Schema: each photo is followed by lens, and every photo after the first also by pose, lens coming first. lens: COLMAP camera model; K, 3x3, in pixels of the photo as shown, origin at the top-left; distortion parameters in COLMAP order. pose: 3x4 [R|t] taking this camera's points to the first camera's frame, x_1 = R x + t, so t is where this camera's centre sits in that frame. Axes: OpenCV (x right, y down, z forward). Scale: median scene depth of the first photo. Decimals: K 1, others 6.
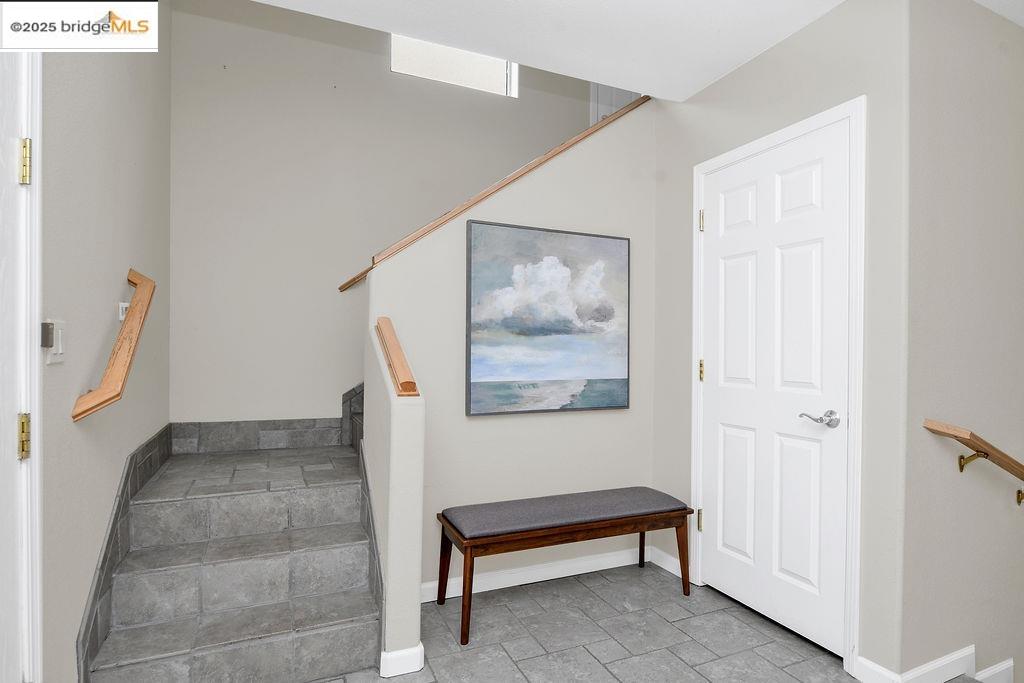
lens RADIAL K [[550.8, 0, 527.4], [0, 550.8, 353.5], [0, 0, 1]] dist [-0.010513, 0.001304]
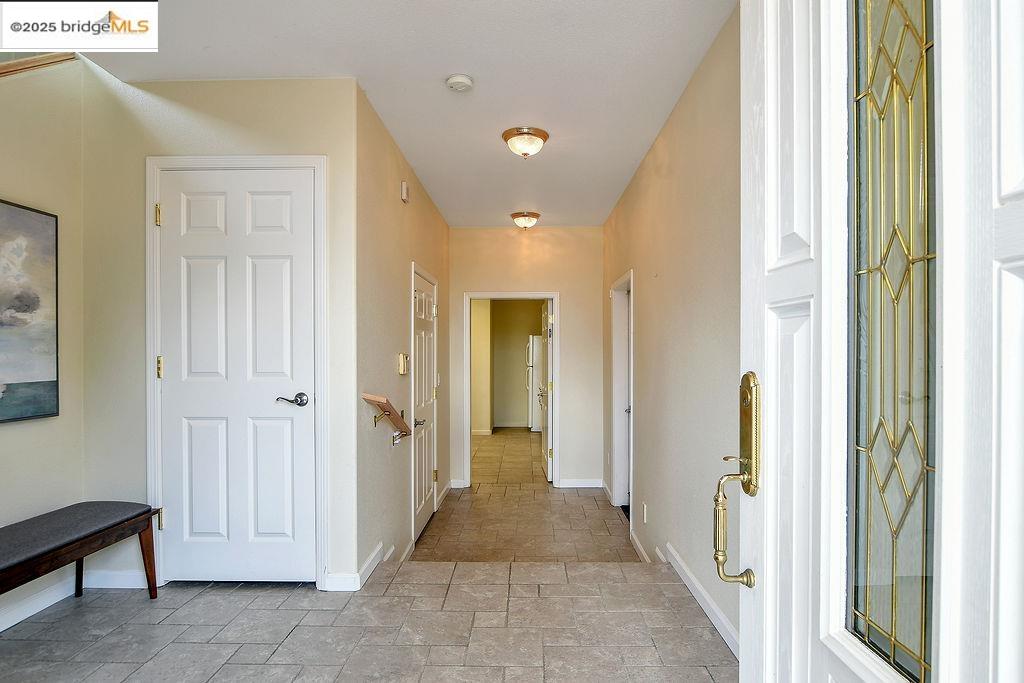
lens RADIAL K [[550.8, 0, 527.4], [0, 550.8, 353.5], [0, 0, 1]] dist [-0.010513, 0.001304]
pose [[0.436921, -0.015725, 0.899362, -0.271680], [0.013070, 0.999853, 0.011132, 0.004019], [-0.899405, 0.006891, 0.437062, -0.020300]]
